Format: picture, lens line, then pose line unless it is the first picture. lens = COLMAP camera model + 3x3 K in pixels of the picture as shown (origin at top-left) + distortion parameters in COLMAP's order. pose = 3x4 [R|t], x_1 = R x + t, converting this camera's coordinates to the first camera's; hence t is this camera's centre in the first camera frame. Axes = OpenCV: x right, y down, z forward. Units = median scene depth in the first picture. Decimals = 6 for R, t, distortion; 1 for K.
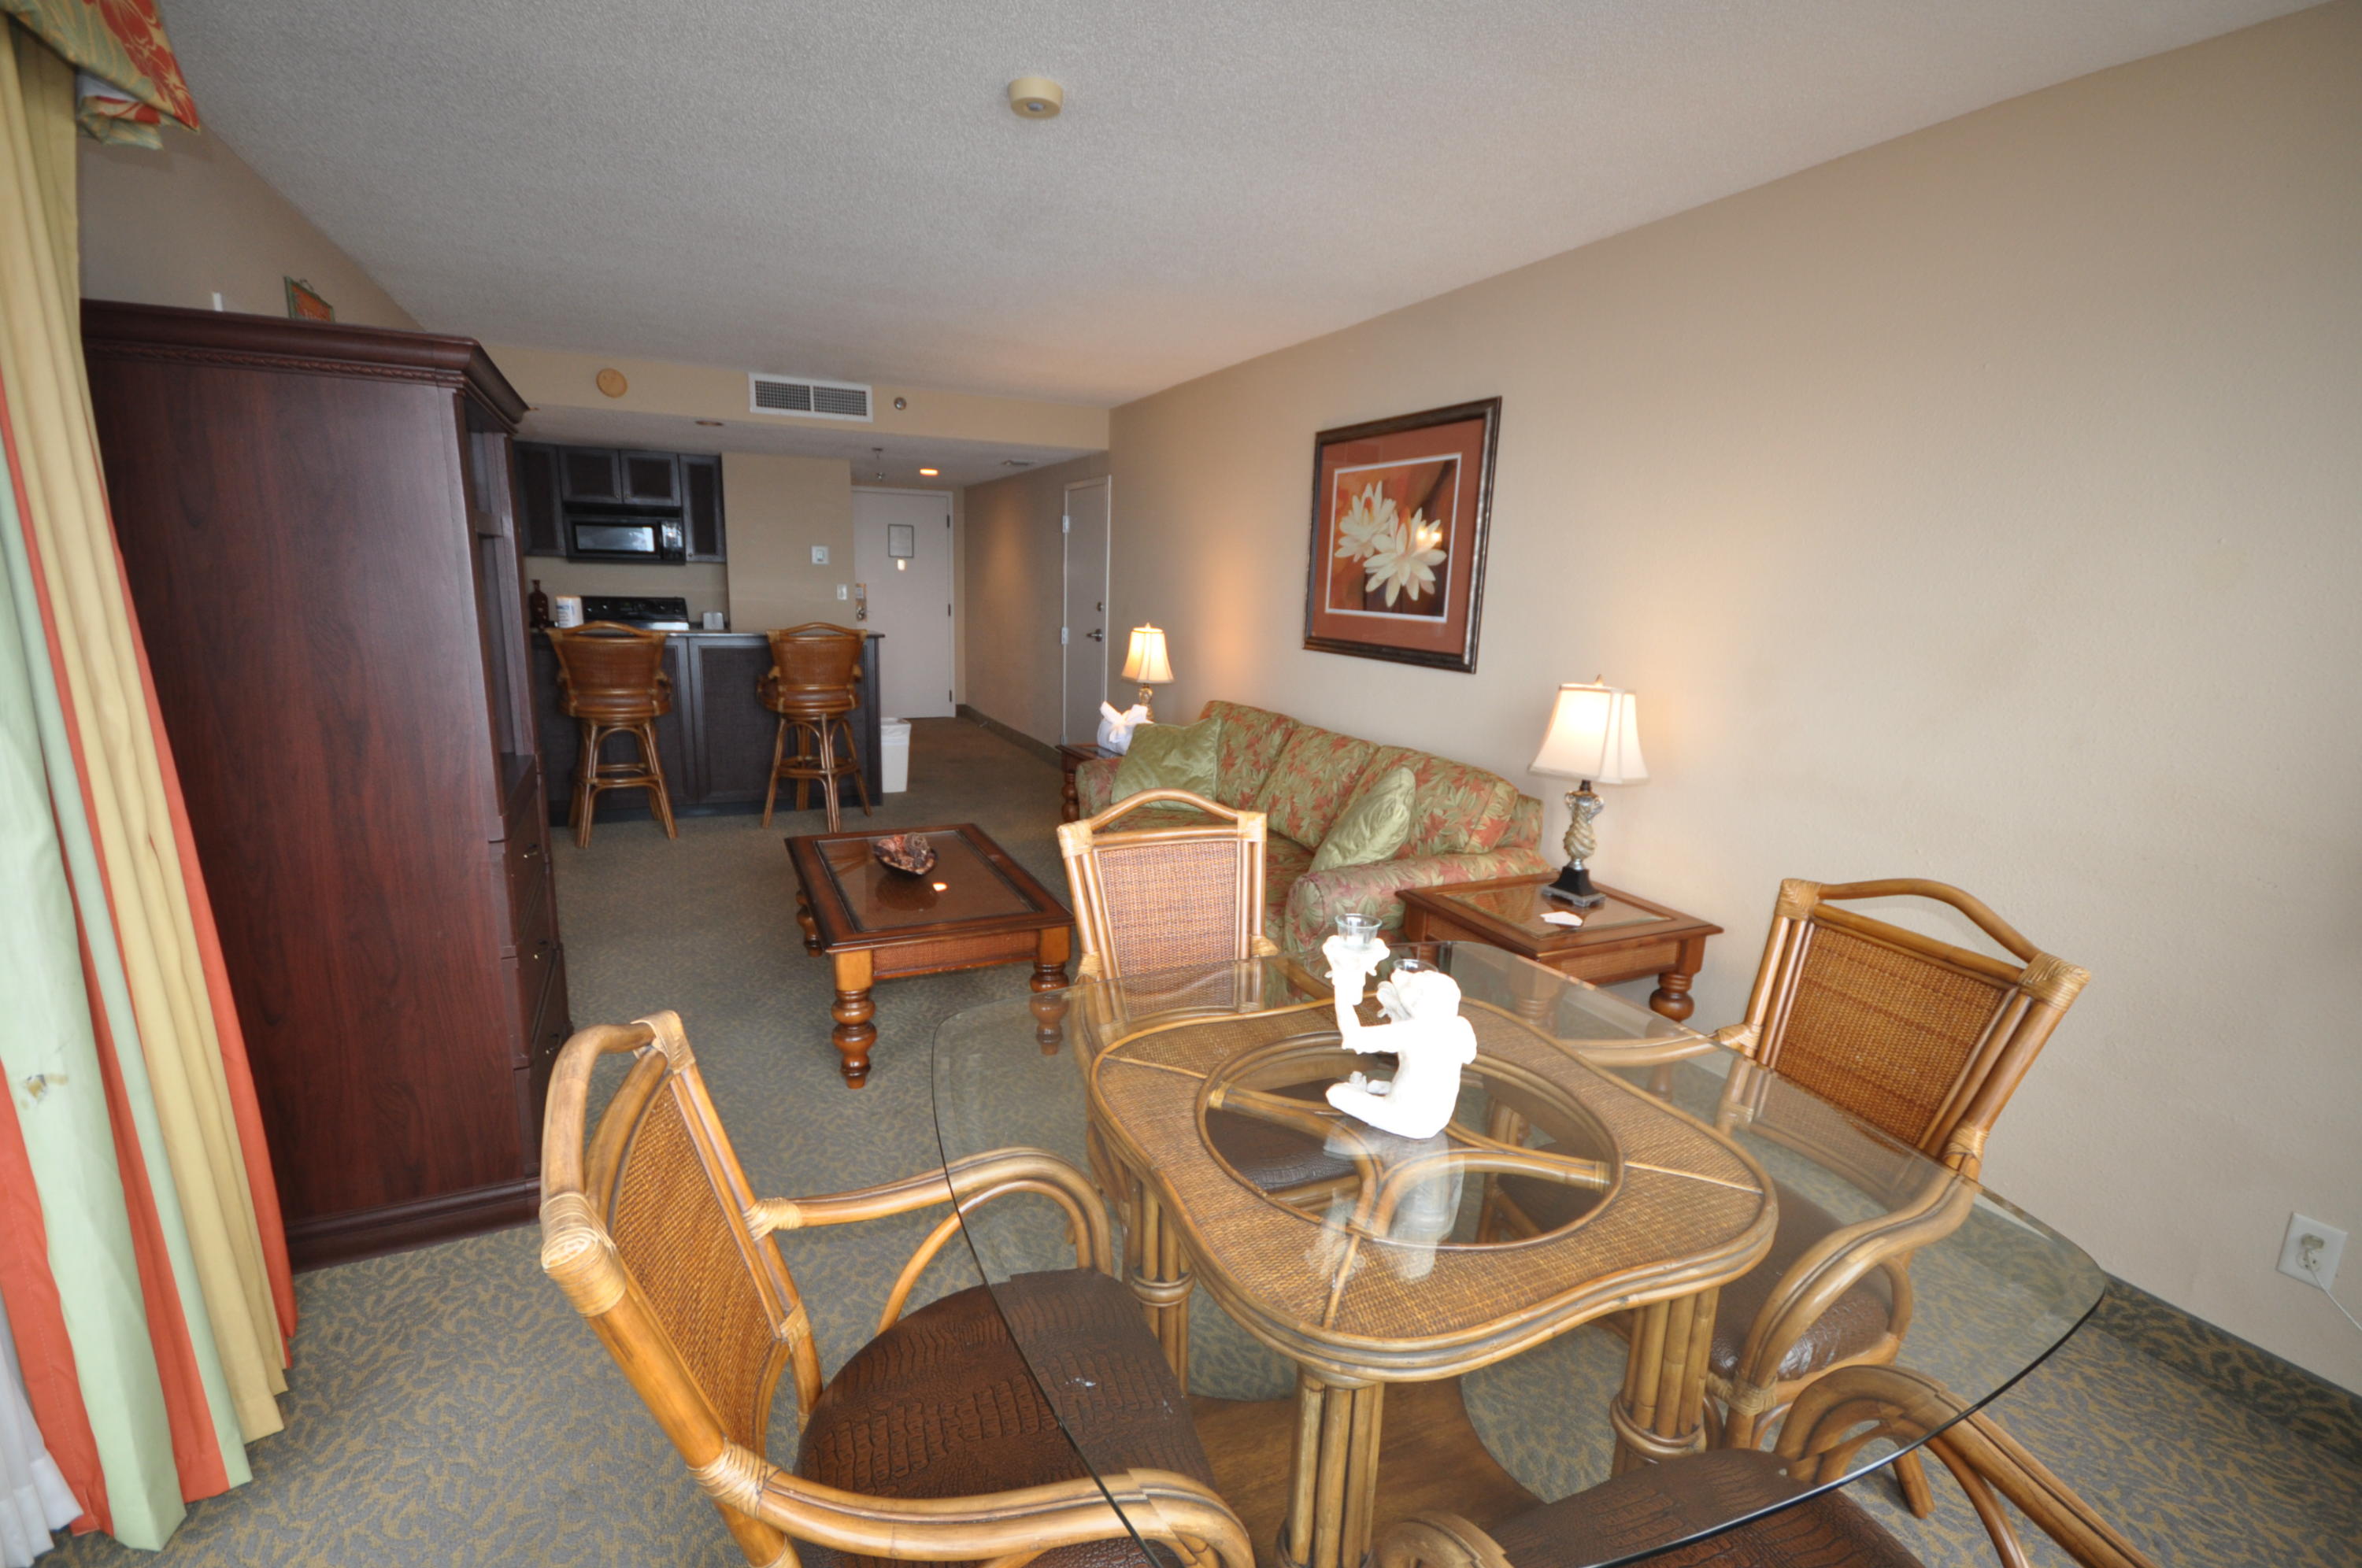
lens RADIAL K [[1035.2, 0, 1171.1], [0, 1035.2, 803.2], [0, 0, 1]] dist [0.005065, -0.008514]
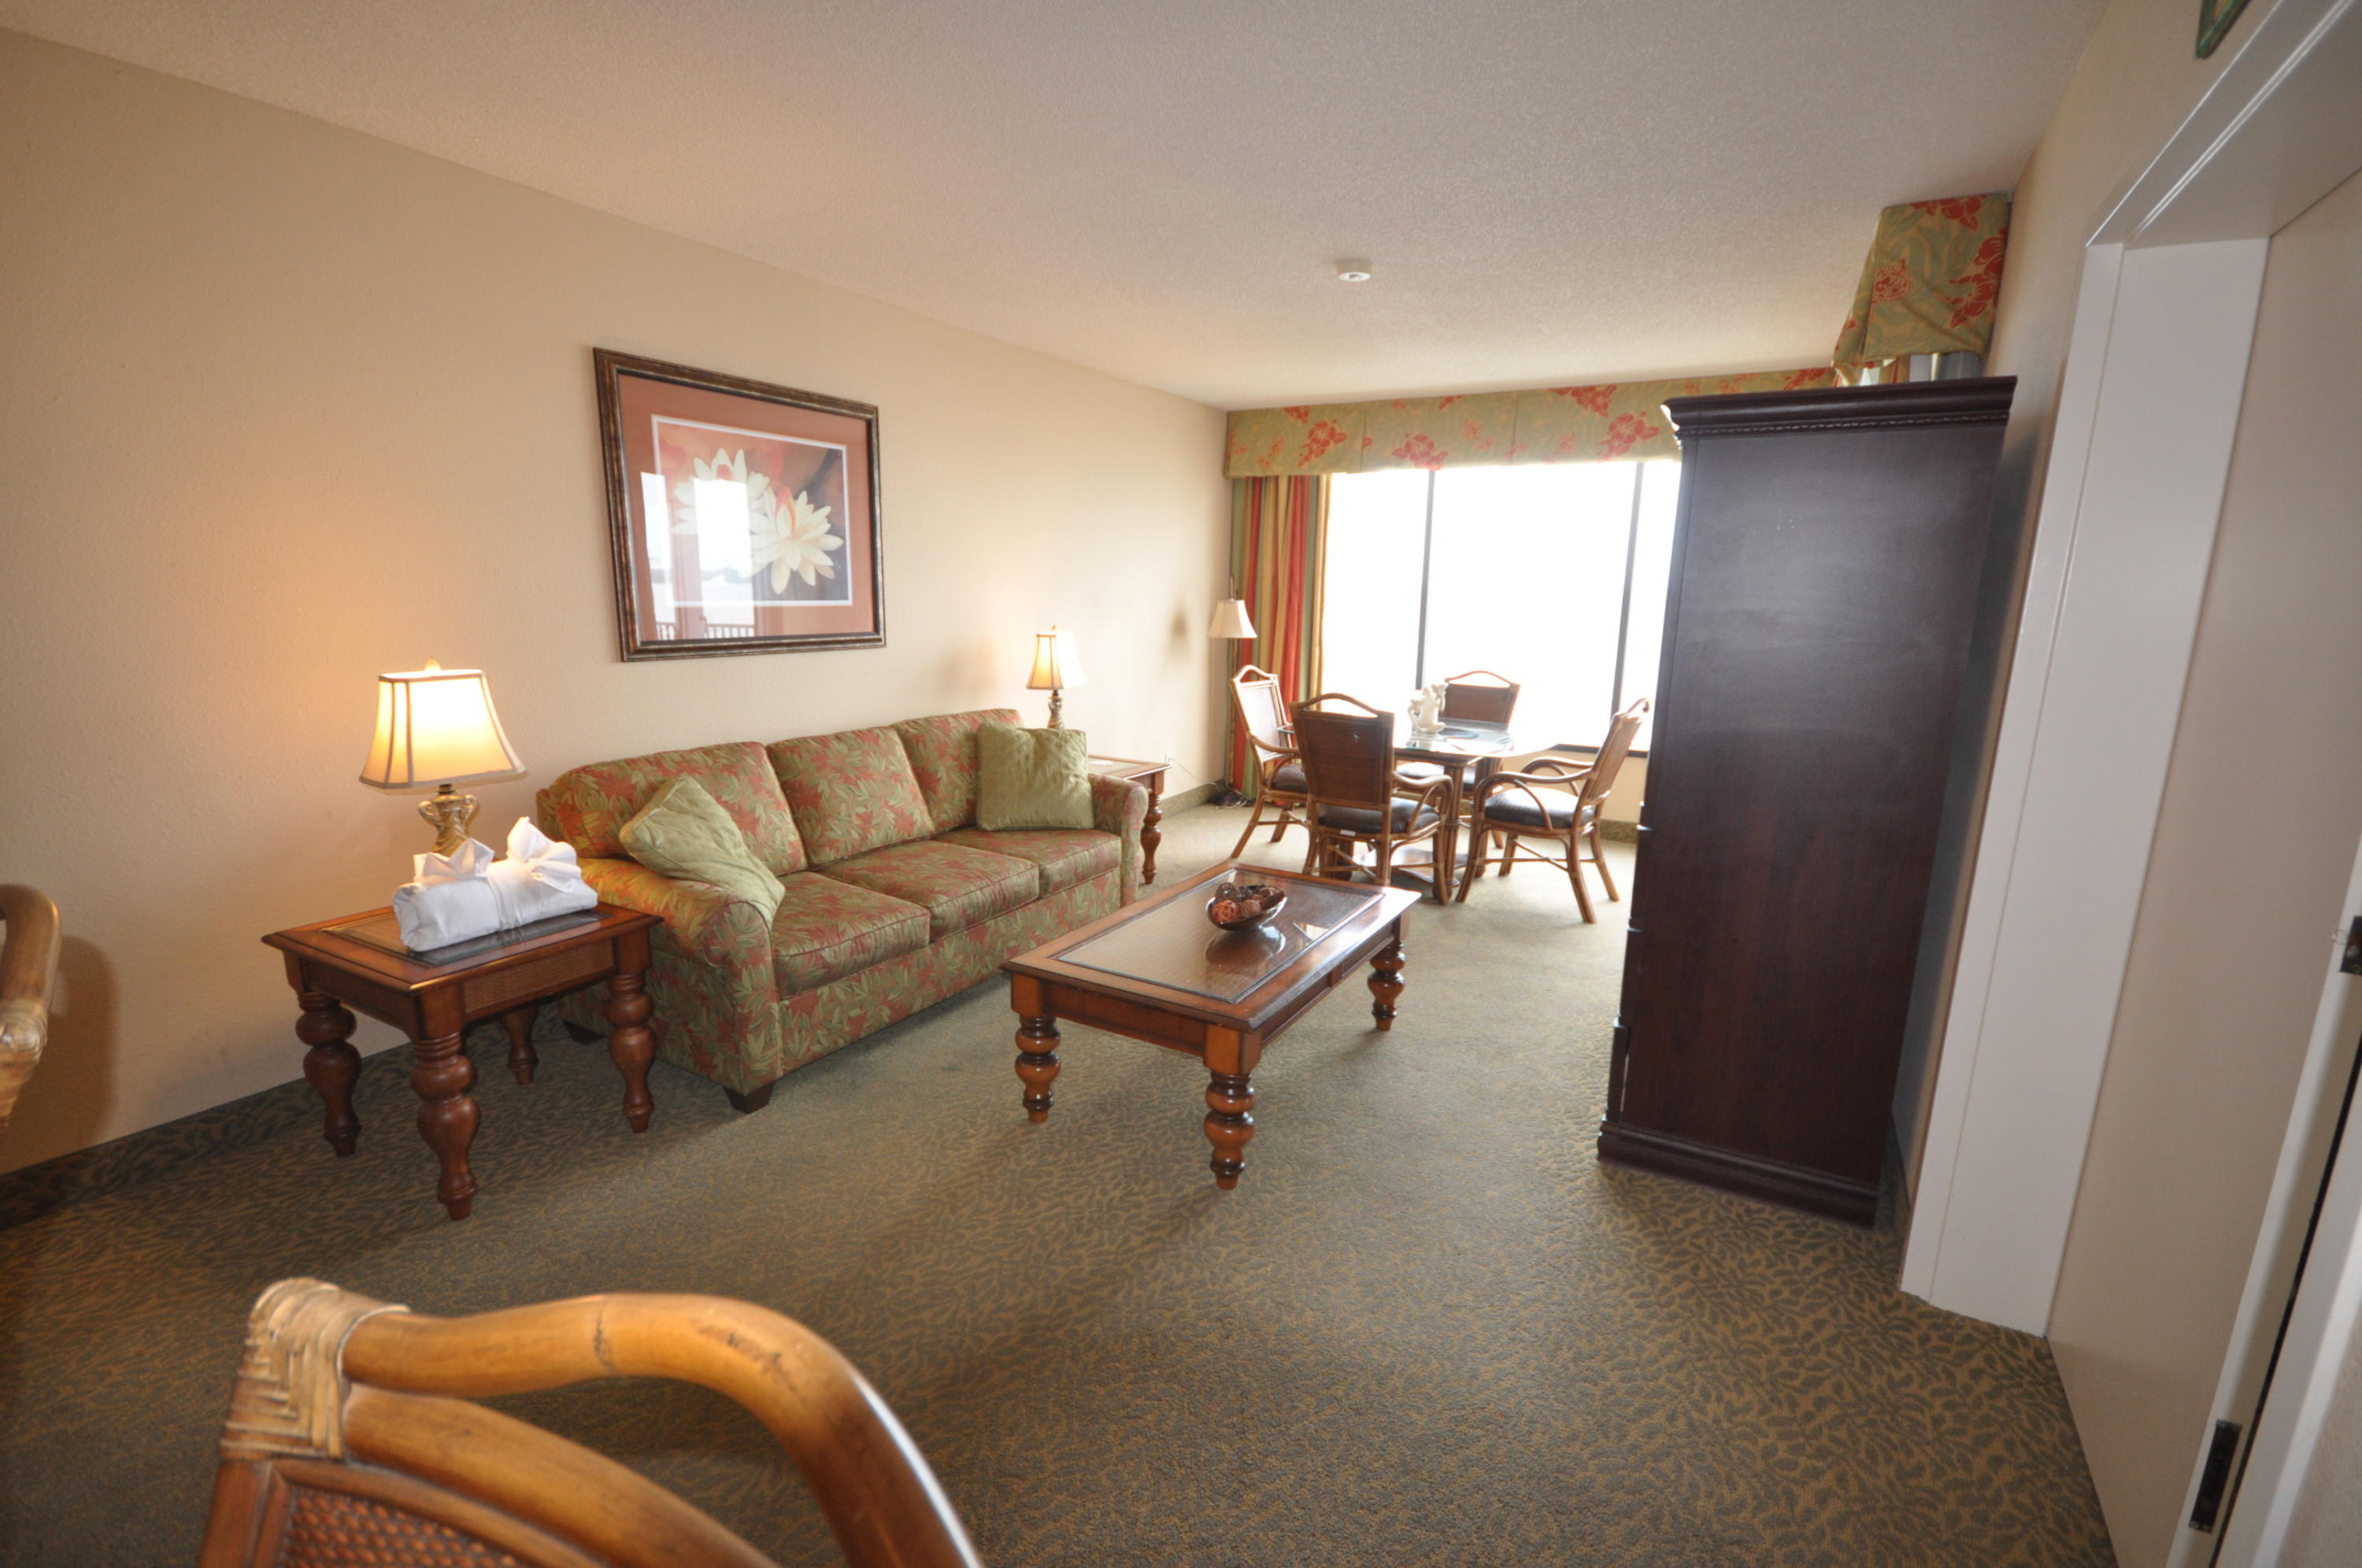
lens RADIAL K [[1035.2, 0, 1165.3], [0, 1035.2, 802.9], [0, 0, 1]] dist [0.005065, -0.008514]
pose [[-0.562957, -0.209437, 0.799509, -0.734620], [0.146871, 0.926612, 0.346149, -0.278370], [-0.813331, 0.312292, -0.490883, 1.201050]]
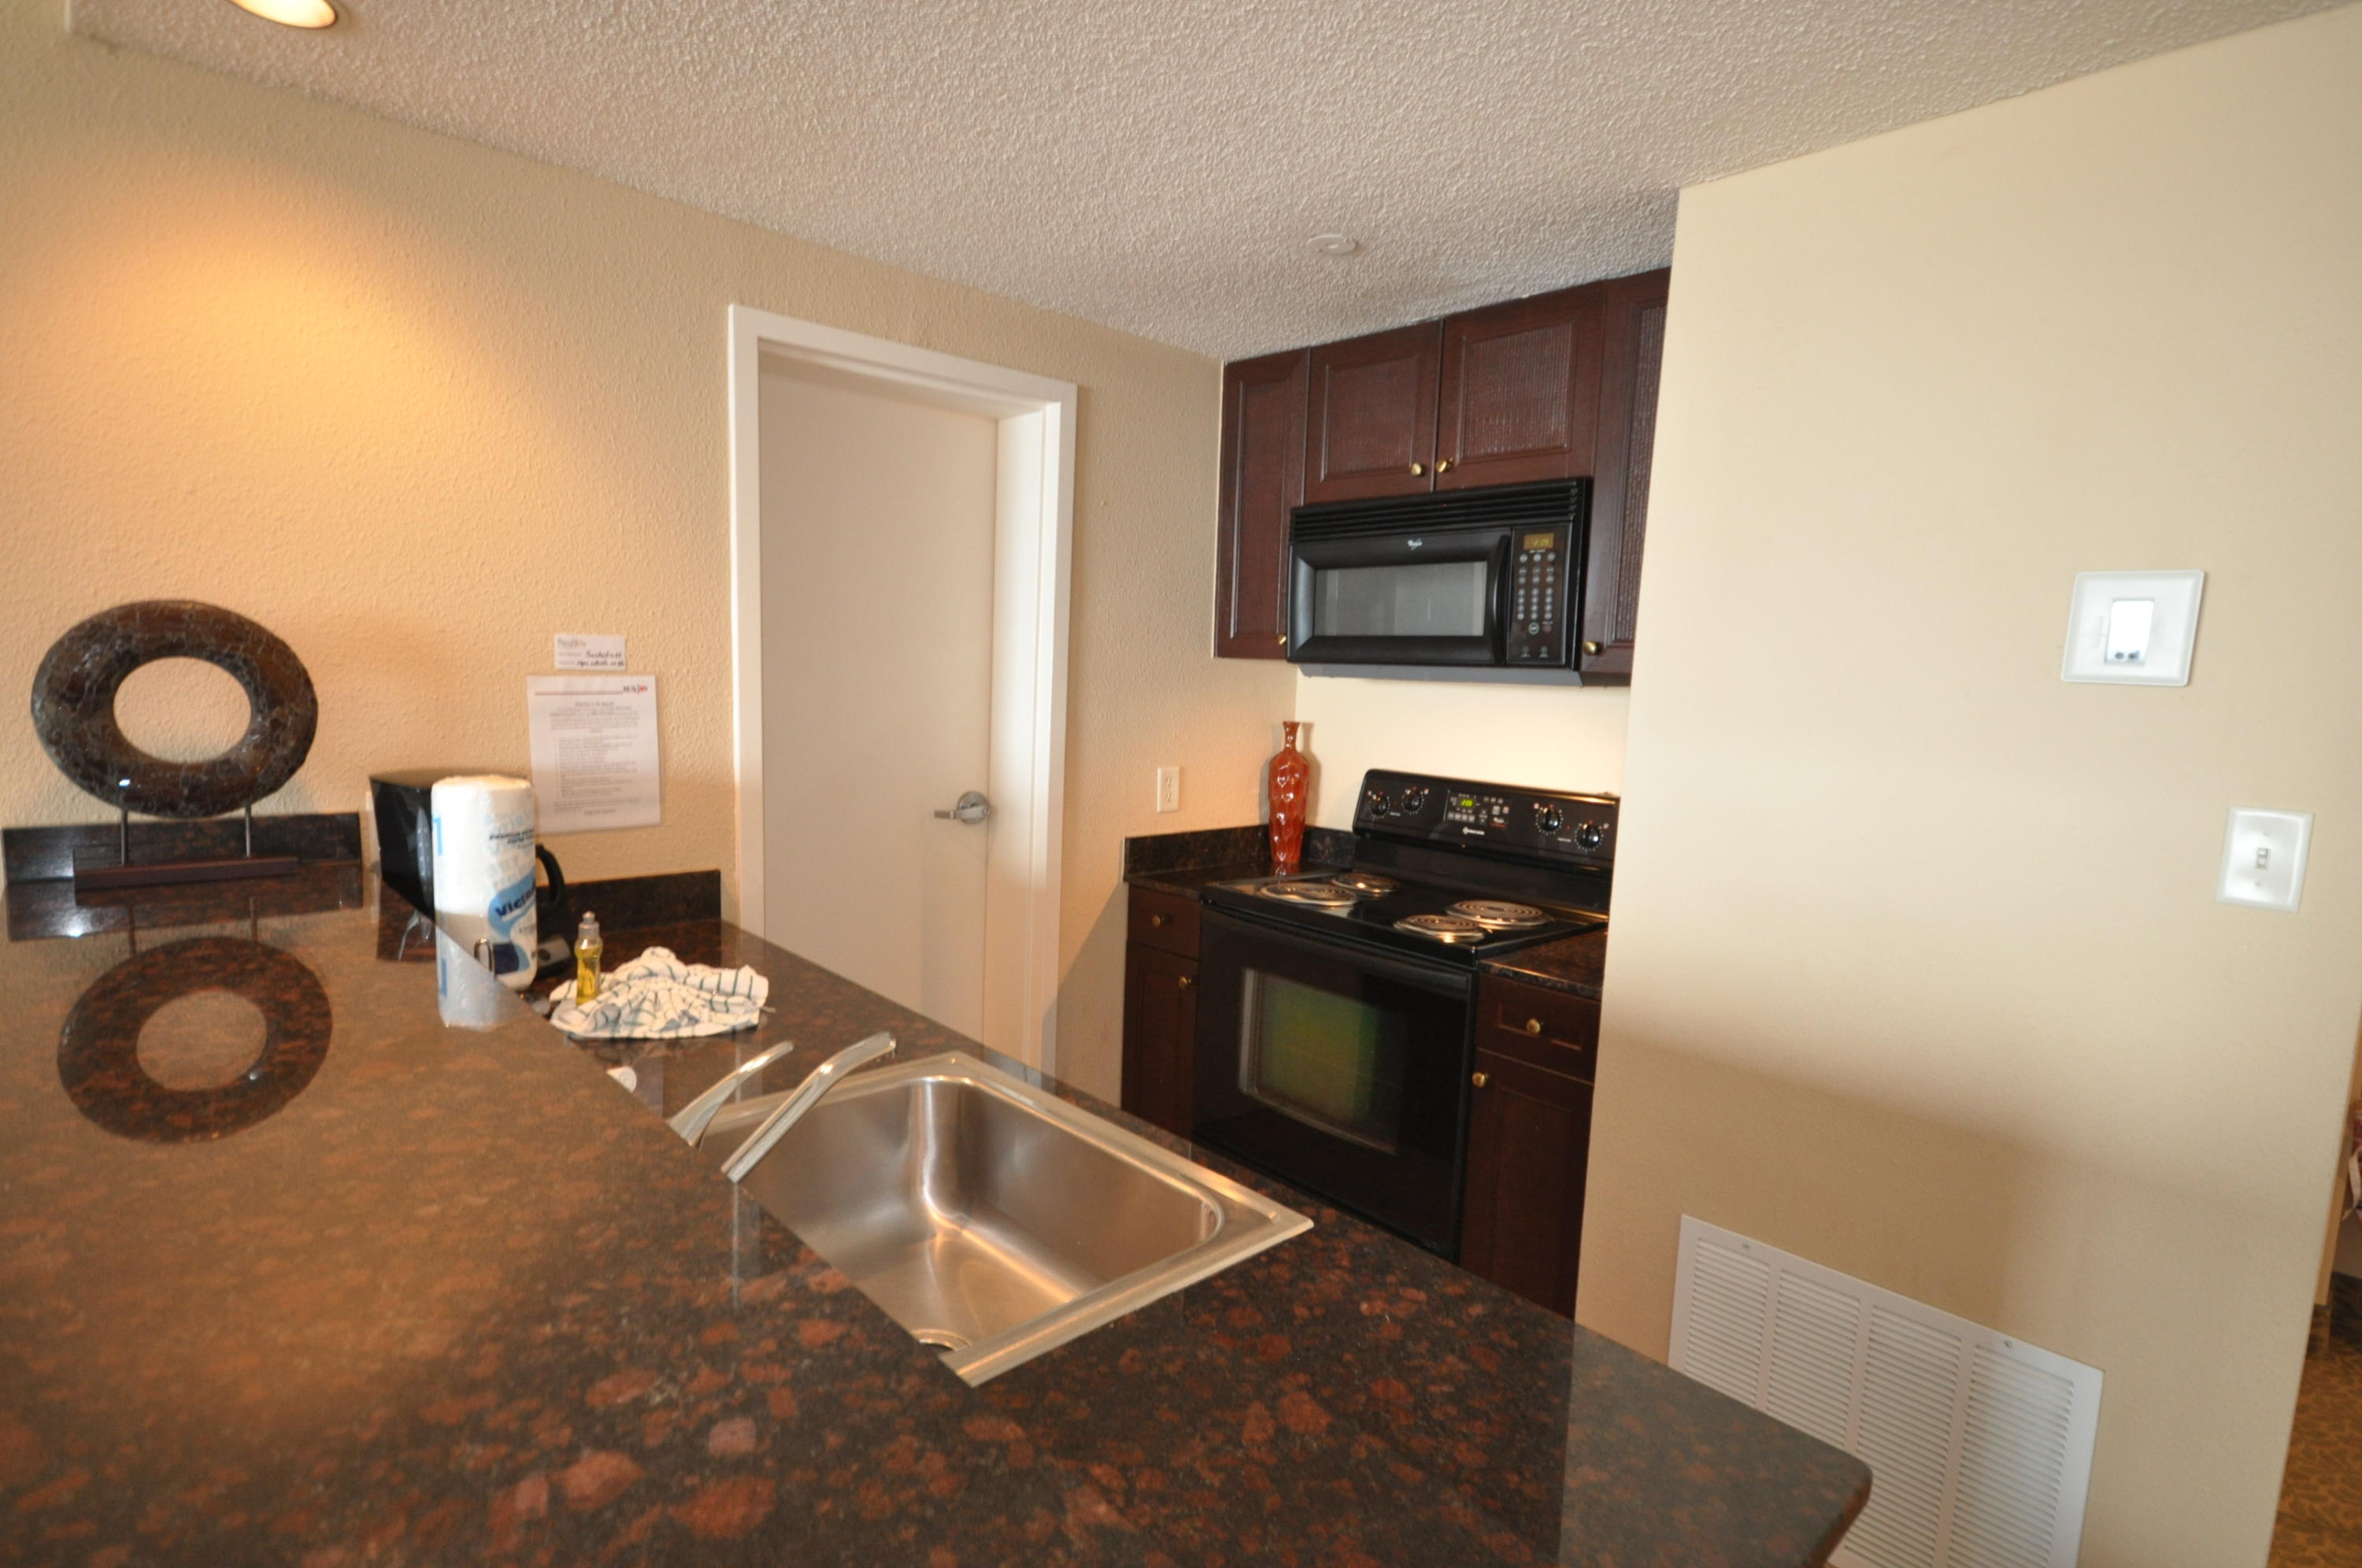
lens RADIAL K [[1167.7, 0, 1178.2], [0, 1167.7, 796.5], [0, 0, 1]] dist [-0.001153, 0.000081]
pose [[0.311215, 0.090813, -0.945990, -0.378850], [-0.236461, 0.971518, 0.015472, -0.332092], [0.920452, 0.218874, 0.323825, 1.484795]]
